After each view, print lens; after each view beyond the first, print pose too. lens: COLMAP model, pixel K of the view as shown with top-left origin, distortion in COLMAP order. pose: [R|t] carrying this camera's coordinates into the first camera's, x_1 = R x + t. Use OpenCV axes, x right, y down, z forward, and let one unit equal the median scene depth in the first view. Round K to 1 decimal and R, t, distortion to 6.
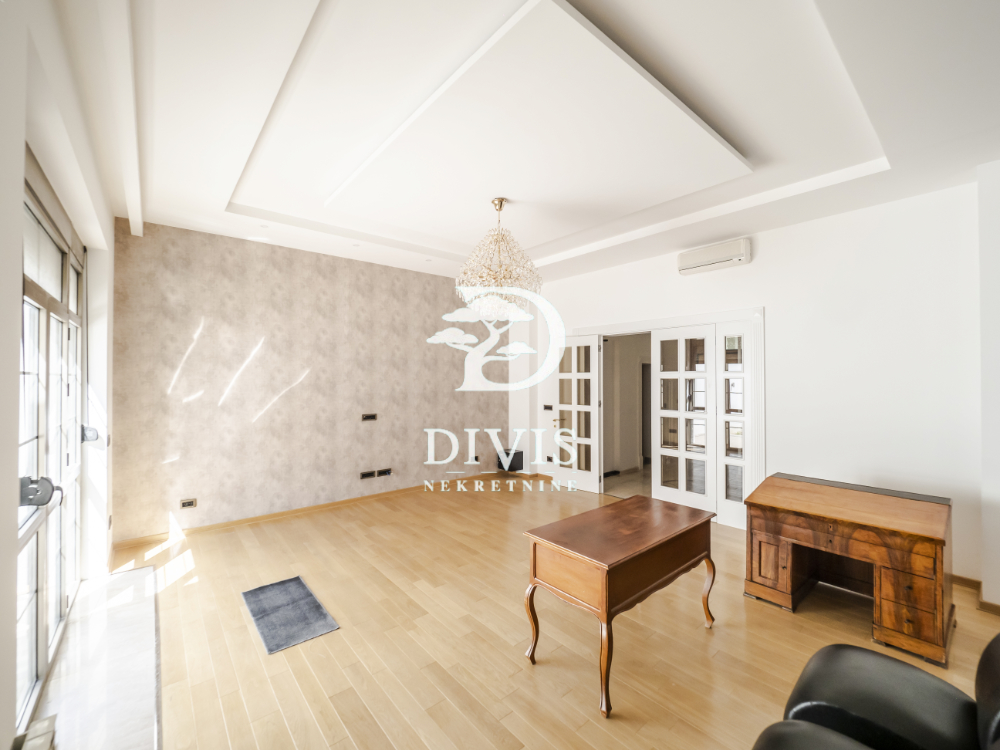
lens RADIAL K [[422.6, 0, 480.1], [0, 422.6, 377.9], [0, 0, 1]] dist [-0.000821, -0.000201]
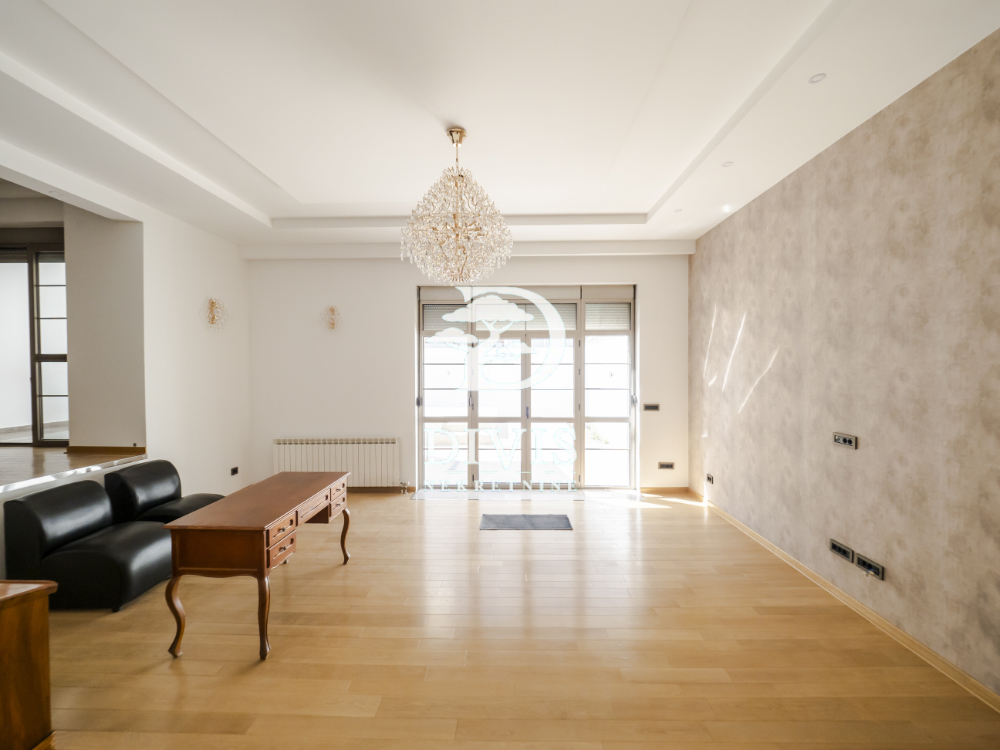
lens RADIAL K [[401.8, 0, 486.4], [0, 401.8, 374.4], [0, 0, 1]] dist [-0.000441, -0.000334]
pose [[-0.651834, 0.013877, -0.758235, 0.422223], [0.002954, 0.999871, 0.015759, 0.005331], [0.758356, 0.008033, -0.651791, 1.079937]]
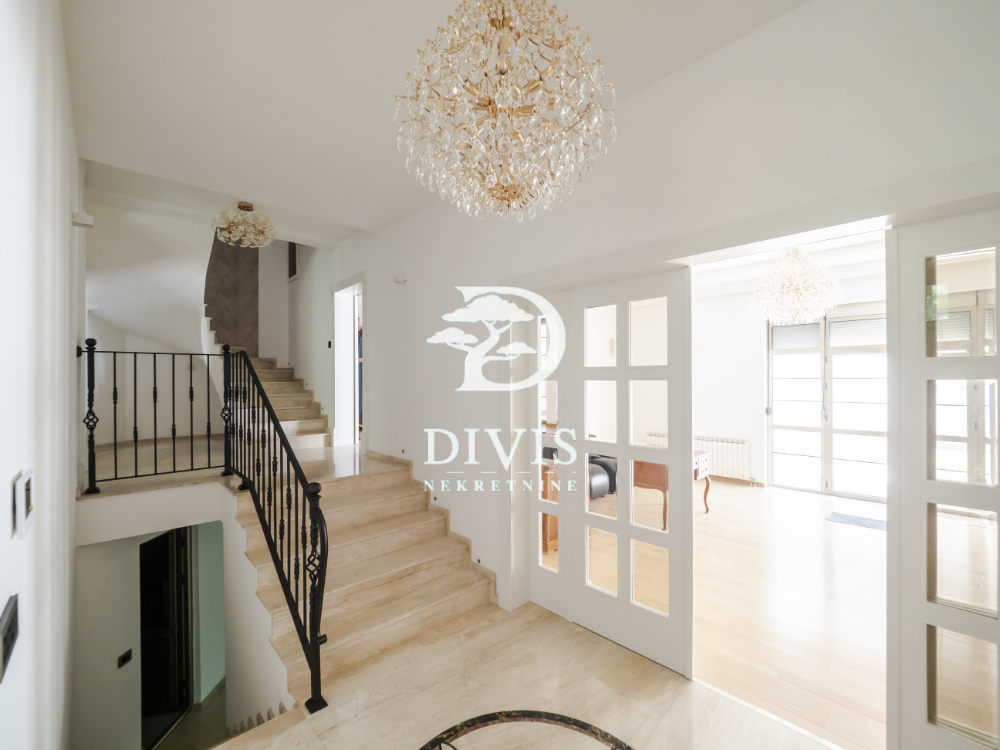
lens RADIAL K [[422.6, 0, 480.1], [0, 422.6, 377.9], [0, 0, 1]] dist [-0.000821, -0.000201]
pose [[-0.997088, 0.021003, -0.073308, 0.734046], [0.020406, 0.999752, 0.008878, -0.041375], [0.073477, 0.007356, -0.997270, 1.517639]]
